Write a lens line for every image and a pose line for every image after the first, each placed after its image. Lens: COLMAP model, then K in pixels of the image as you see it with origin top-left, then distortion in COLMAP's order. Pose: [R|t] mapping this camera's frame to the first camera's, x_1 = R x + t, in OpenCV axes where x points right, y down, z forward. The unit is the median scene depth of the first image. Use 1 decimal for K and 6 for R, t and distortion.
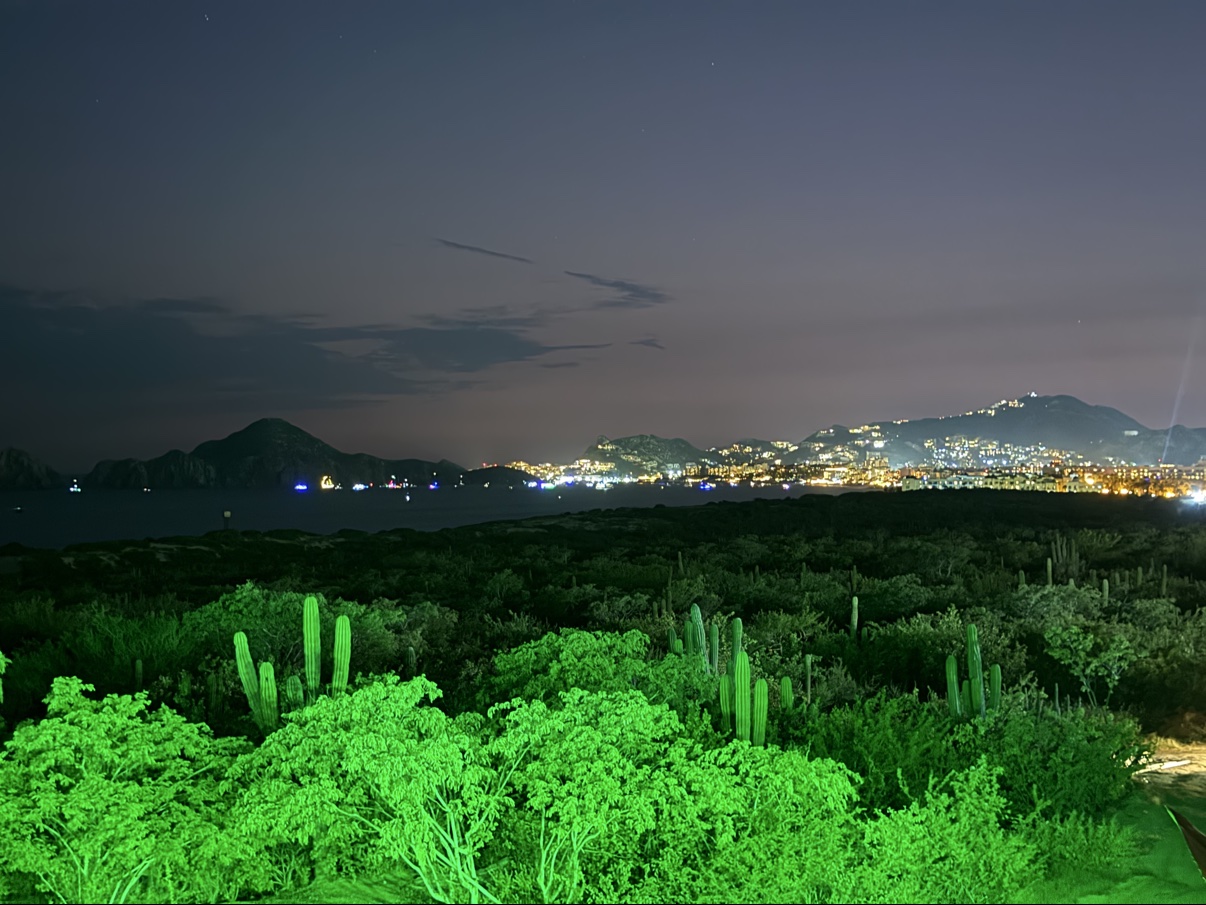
lens RADIAL K [[1709.6, 0, 608.7], [0, 1709.6, 458.5], [0, 0, 1]] dist [0.042496, 0.000000]
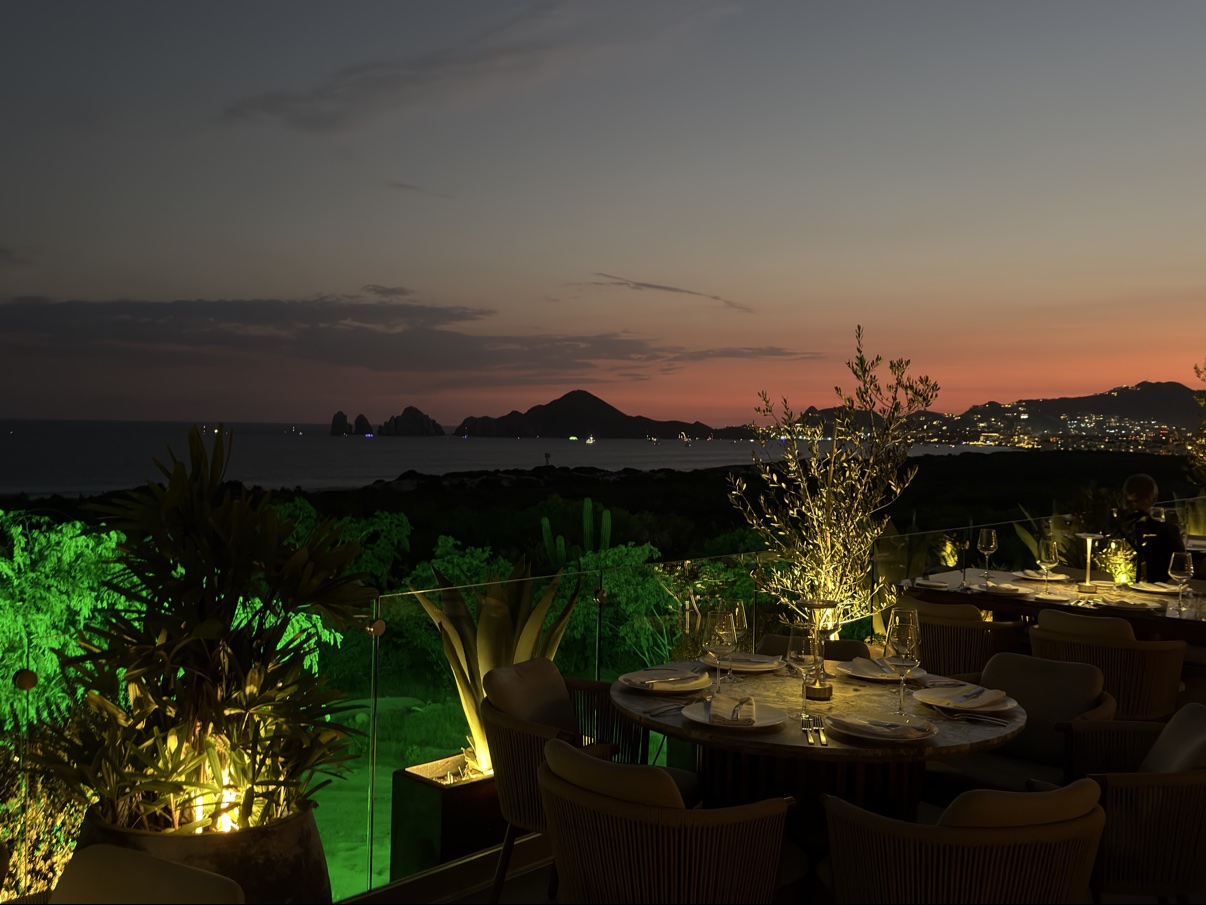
lens RADIAL K [[1212.1, 0, 597.9], [0, 1212.1, 450.4], [0, 0, 1]] dist [0.034829, 0.000000]
pose [[0.983651, 0.022777, -0.178639, 0.049159], [-0.018490, 0.999501, 0.025626, 0.006900], [0.179133, -0.021904, 0.983581, -0.164751]]
